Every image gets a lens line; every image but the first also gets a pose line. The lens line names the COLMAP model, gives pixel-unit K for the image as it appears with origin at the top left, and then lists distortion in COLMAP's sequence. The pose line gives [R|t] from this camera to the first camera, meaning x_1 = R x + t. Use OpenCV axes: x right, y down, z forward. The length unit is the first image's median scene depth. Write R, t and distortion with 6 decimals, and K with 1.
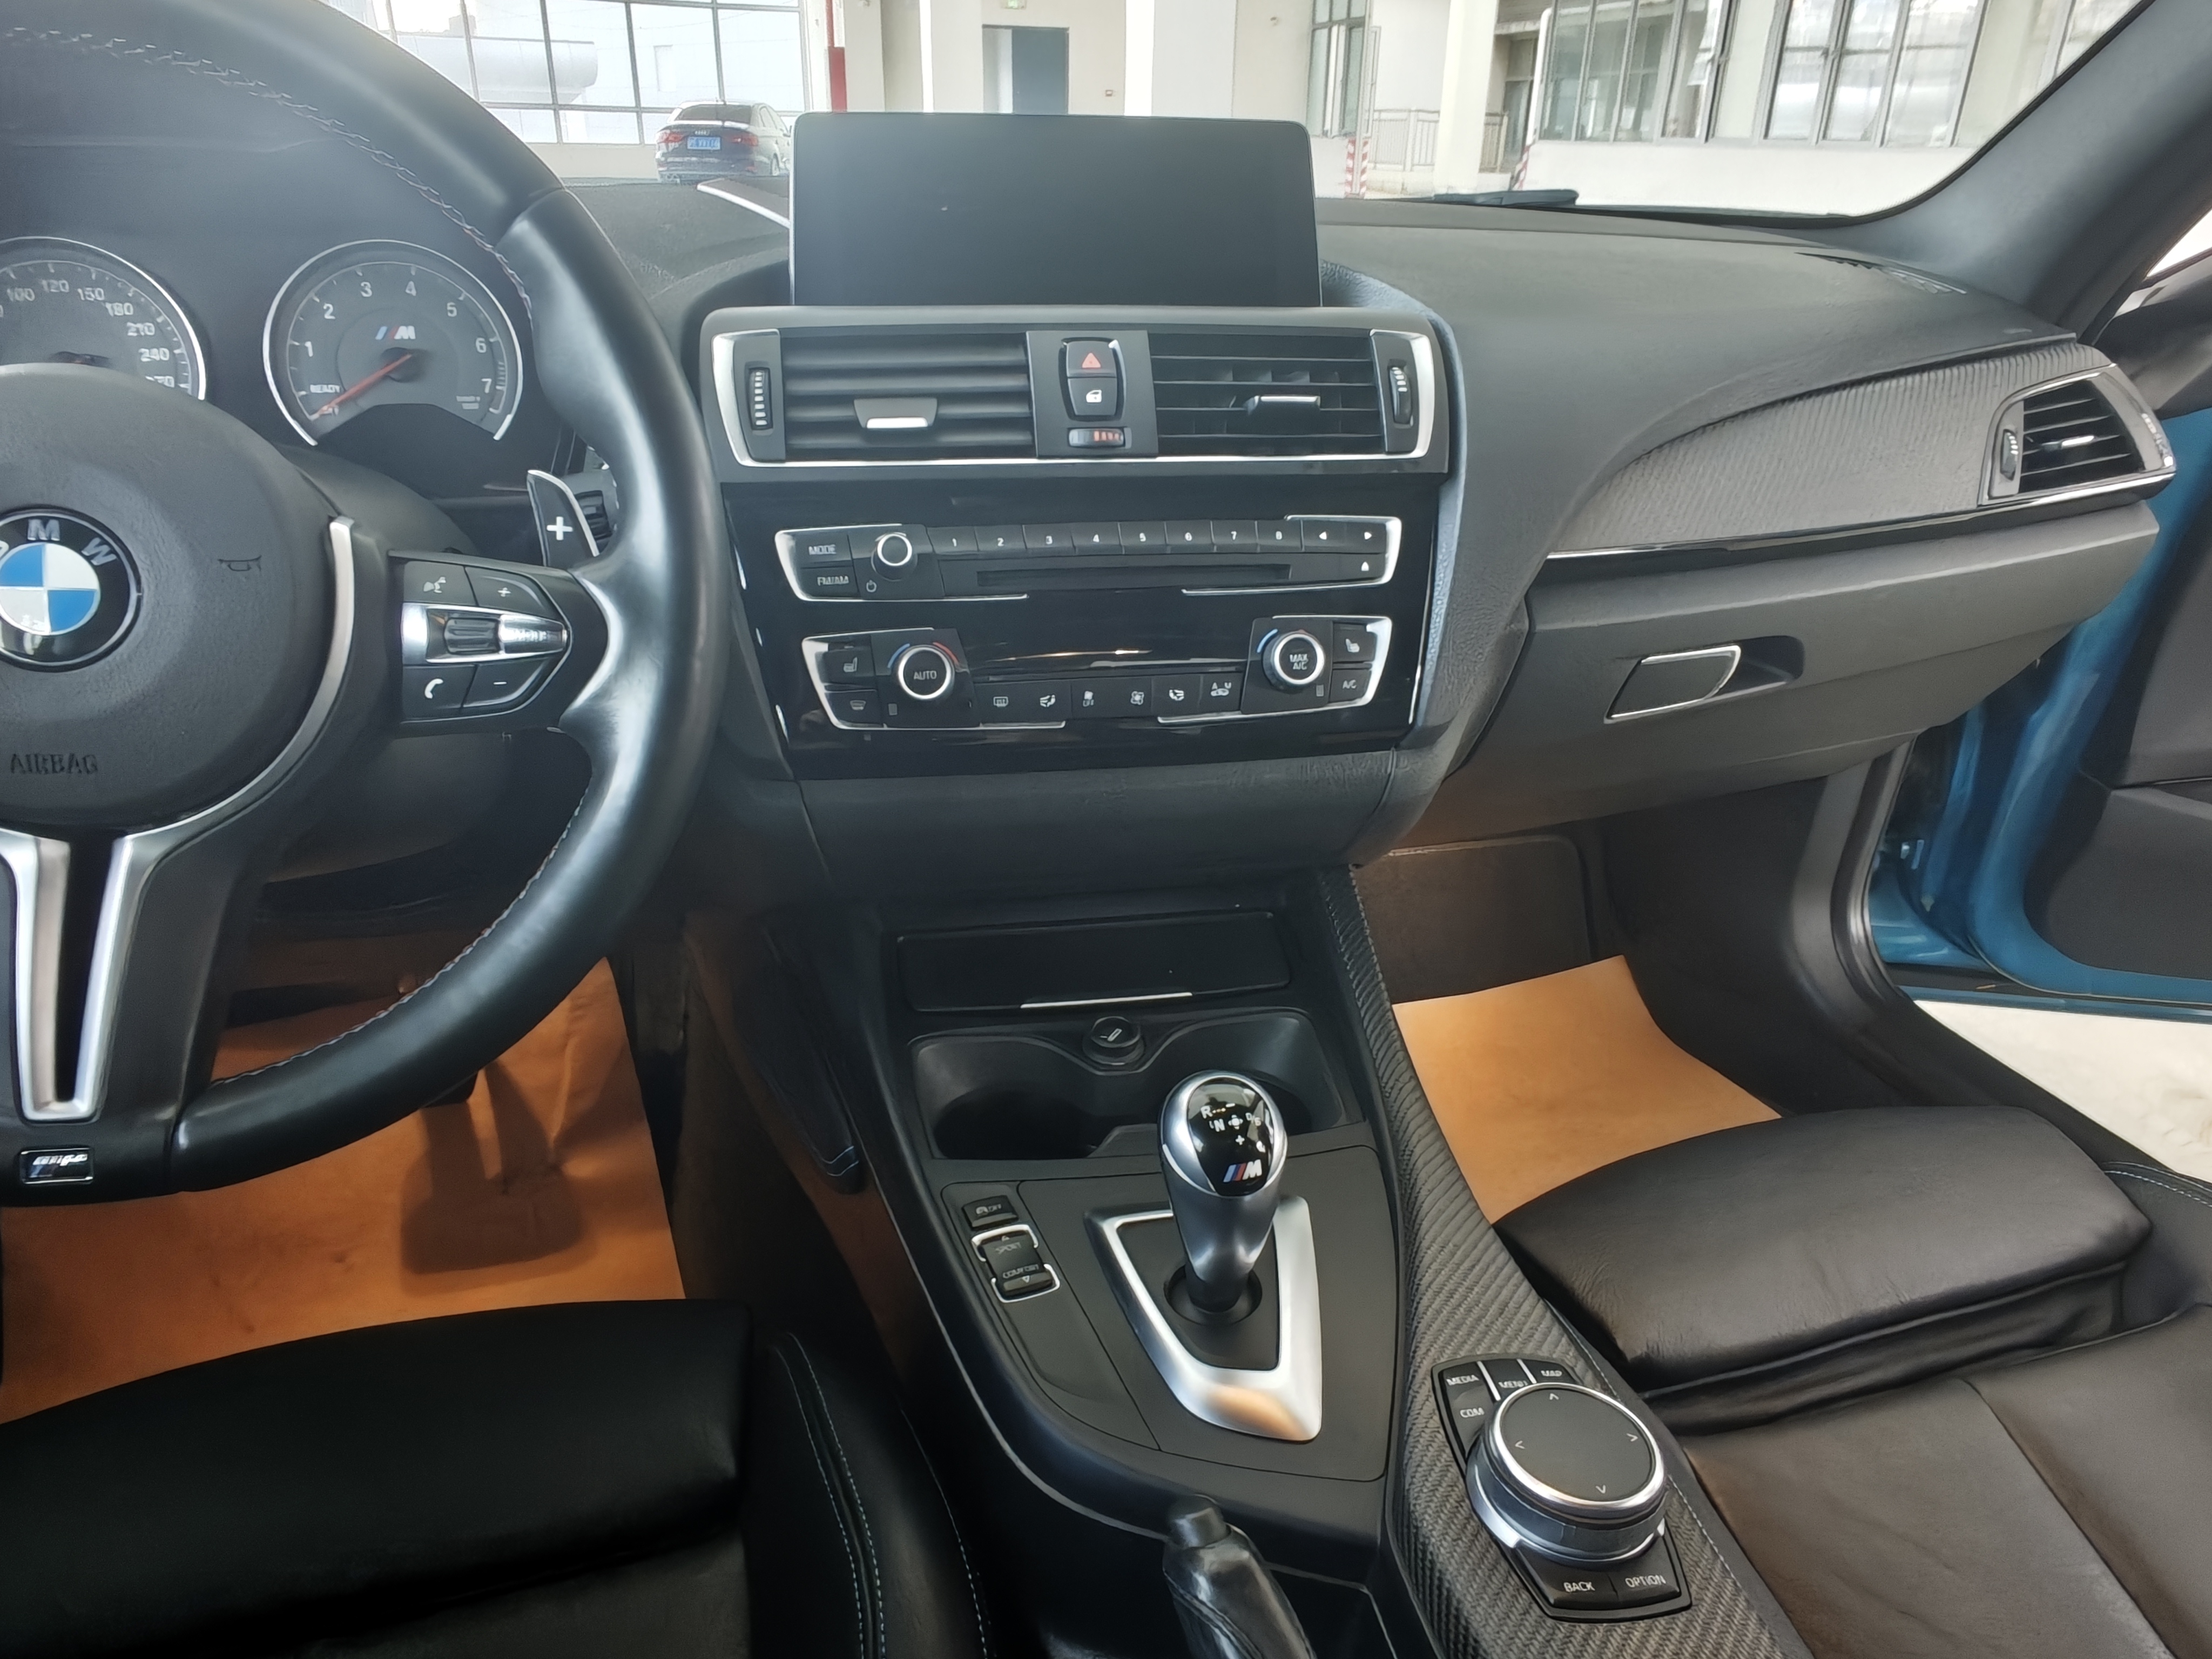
lens RADIAL K [[1489.4, 0, 1139.5], [0, 1489.4, 807.2], [0, 0, 1]] dist [-0.005251, 0.003775]
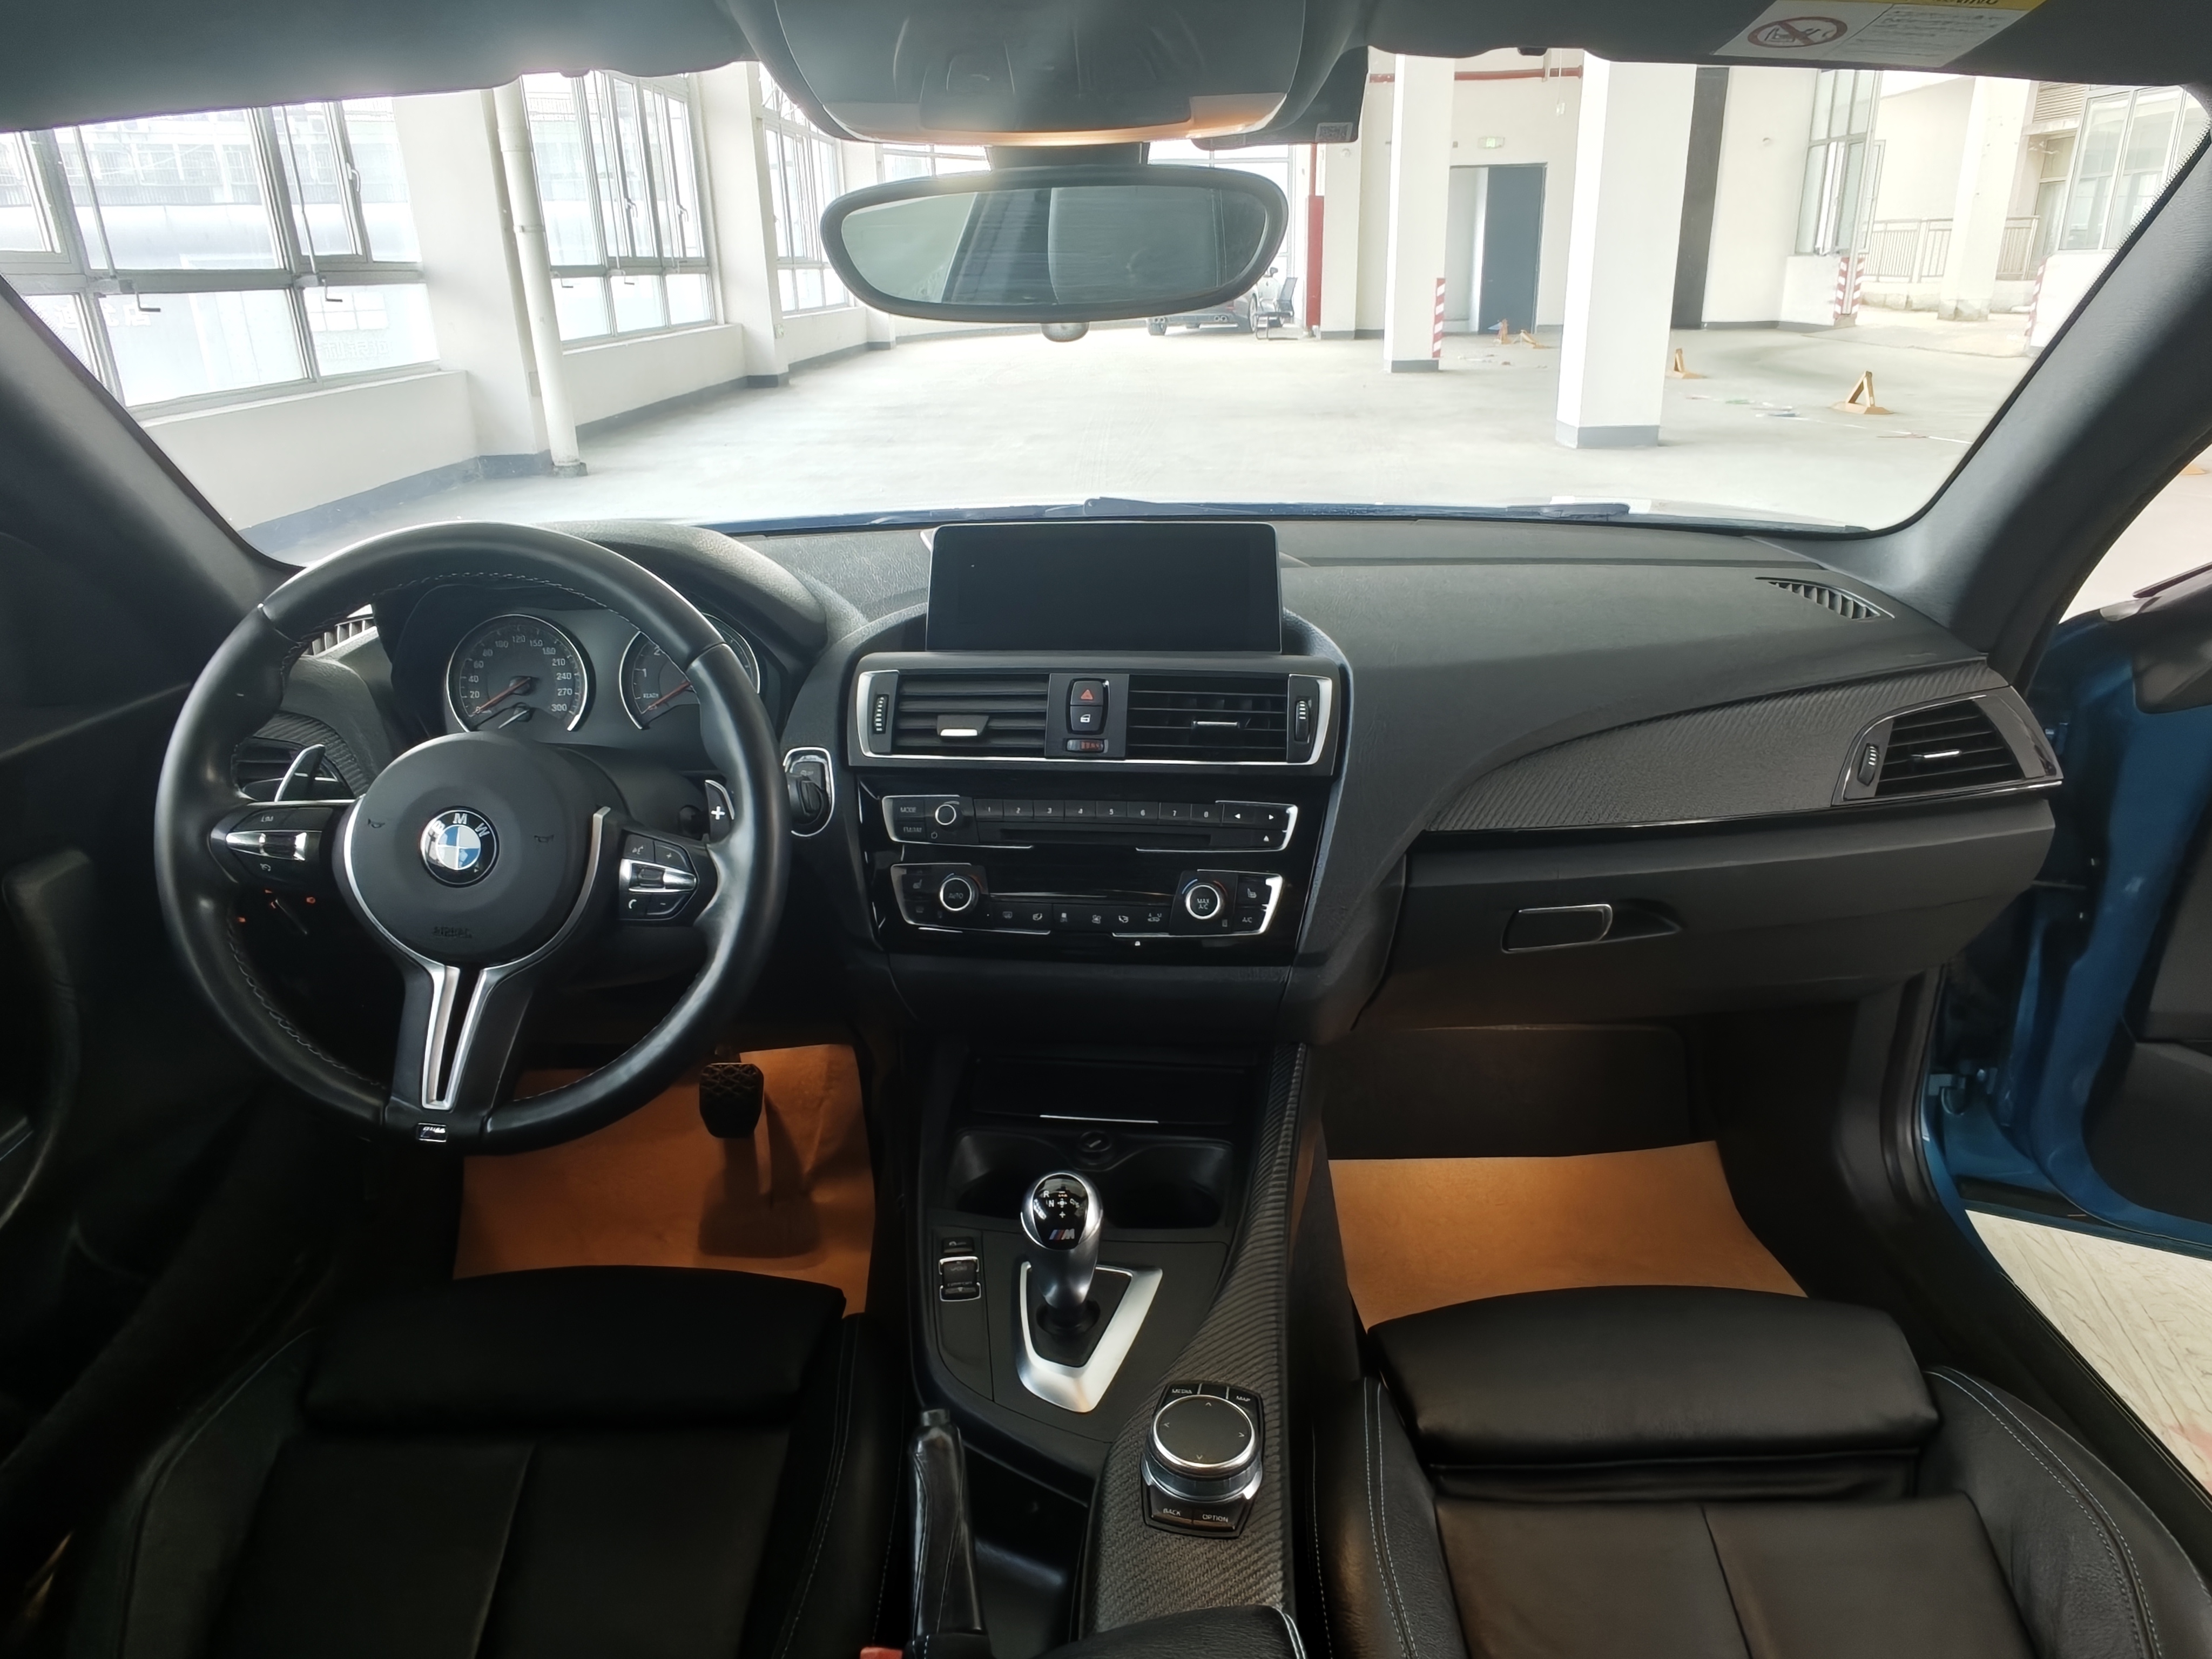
lens RADIAL K [[1489.4, 0, 1146.1], [0, 1489.4, 818.6], [0, 0, 1]] dist [-0.005251, 0.003775]
pose [[0.954045, 0.065536, -0.292410, 0.479581], [-0.083785, 0.995213, -0.050315, -0.102491], [0.287713, 0.072503, 0.954969, -0.429811]]
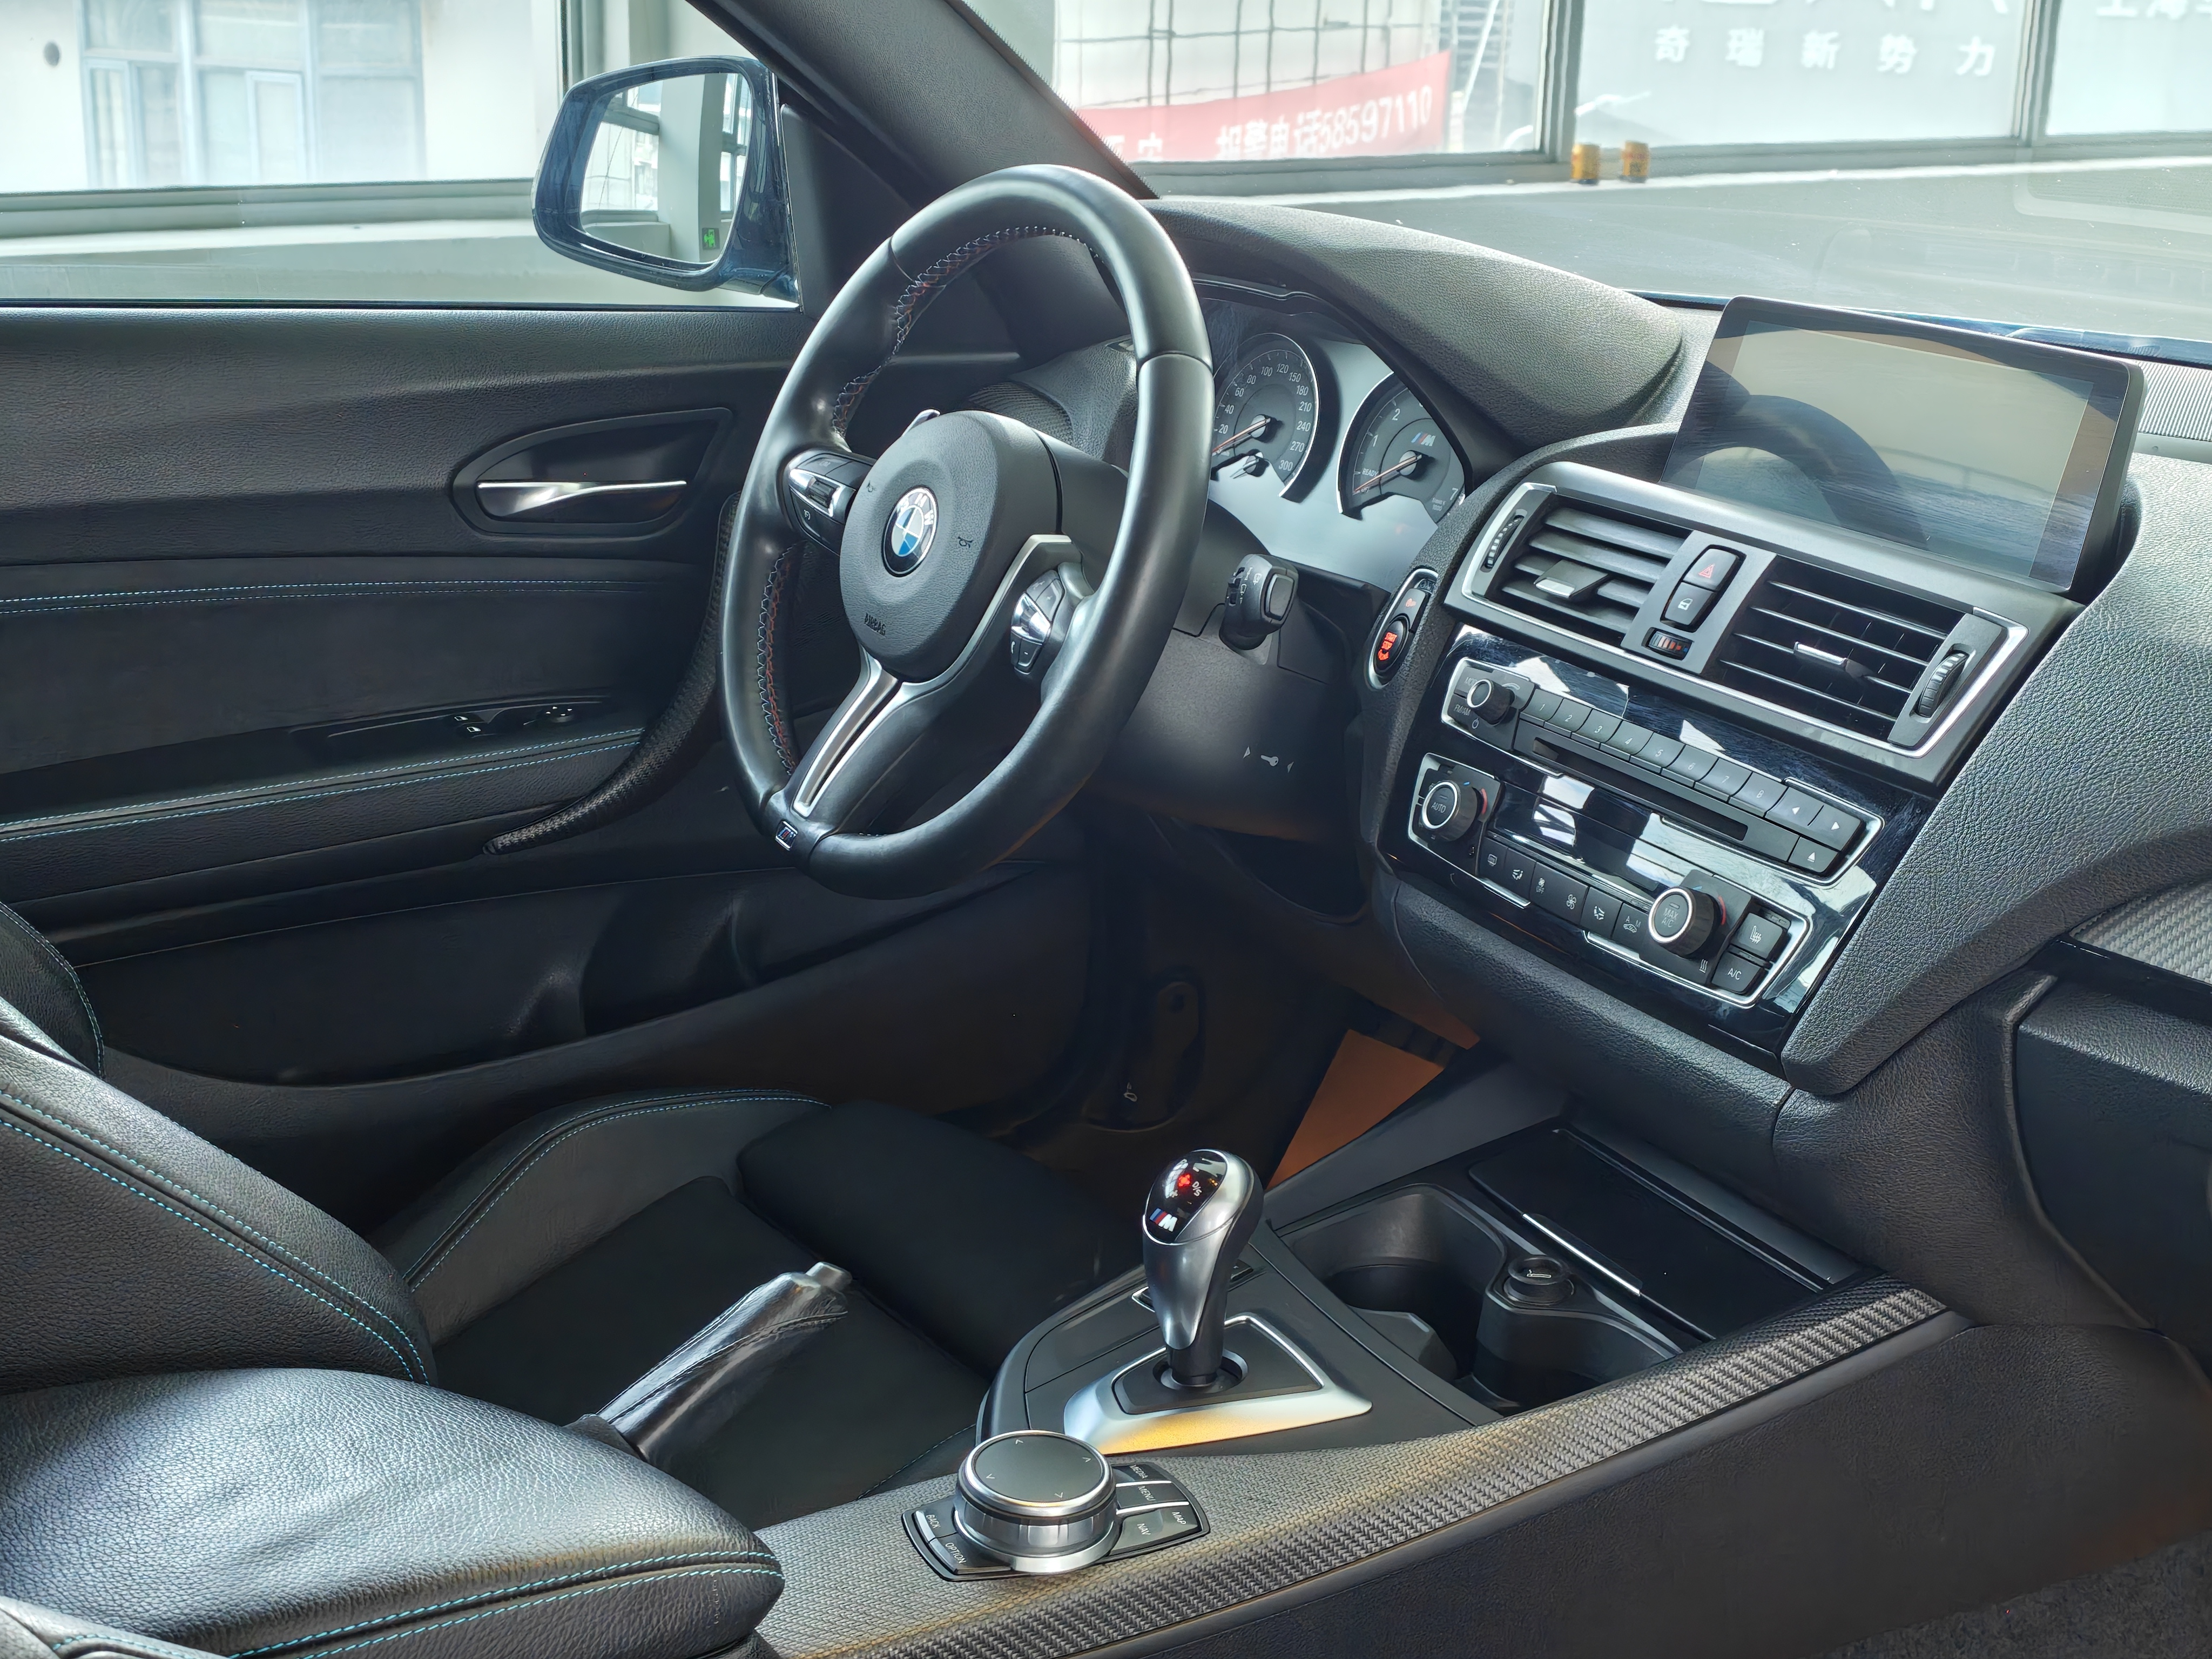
lens RADIAL K [[2941.5, 0, 1101.8], [0, 2941.5, 835.4], [0, 0, 1]] dist [0.045706, 0.000000]
pose [[0.283534, 0.264655, -0.921719, 1.640176], [-0.415494, 0.900164, 0.130654, -0.232644], [0.864276, 0.345924, 0.365189, 0.036139]]
